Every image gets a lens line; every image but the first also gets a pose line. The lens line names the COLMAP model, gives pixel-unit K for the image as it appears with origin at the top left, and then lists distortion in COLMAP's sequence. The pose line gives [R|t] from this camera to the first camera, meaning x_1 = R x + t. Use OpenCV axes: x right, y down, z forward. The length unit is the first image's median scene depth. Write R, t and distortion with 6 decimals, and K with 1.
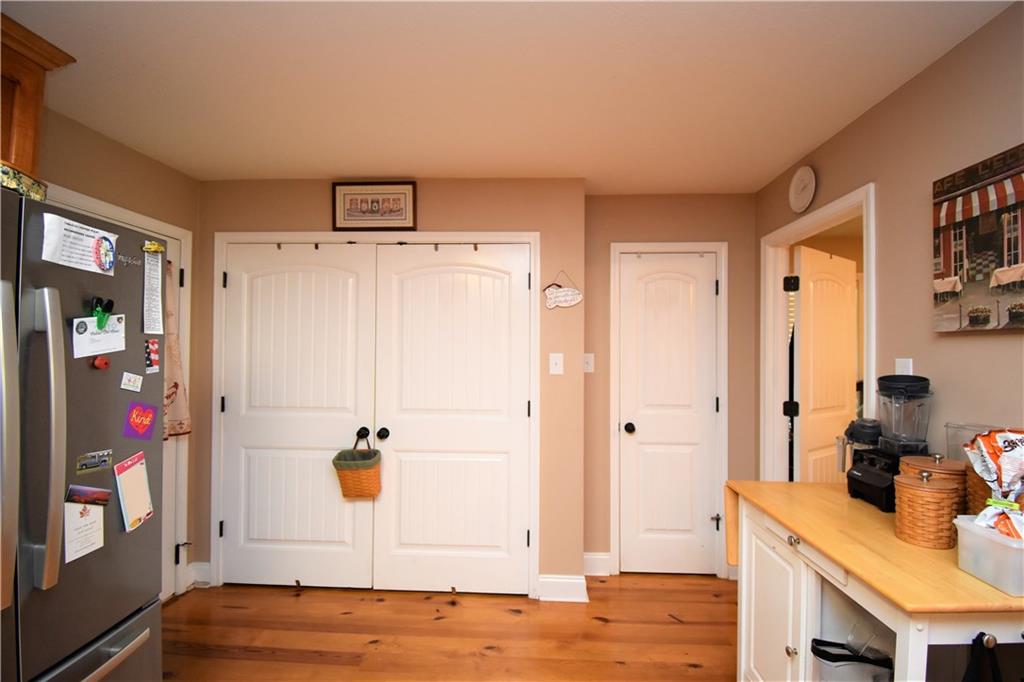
lens RADIAL K [[452.9, 0, 519.9], [0, 452.9, 344.5], [0, 0, 1]] dist [0.015164, -0.024195]
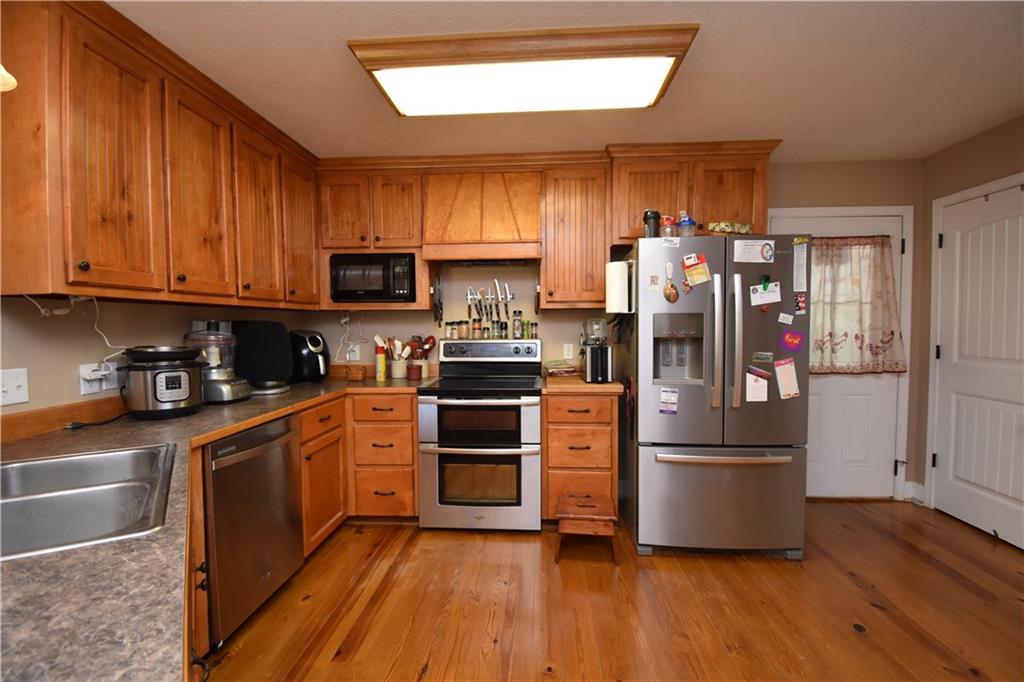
lens RADIAL K [[452.9, 0, 519.9], [0, 452.9, 344.5], [0, 0, 1]] dist [0.015164, -0.024195]
pose [[-0.013686, 0.033605, -0.999341, 0.930645], [0.027076, 0.999081, 0.033225, 0.091393], [0.999540, -0.026604, -0.014584, -0.046788]]
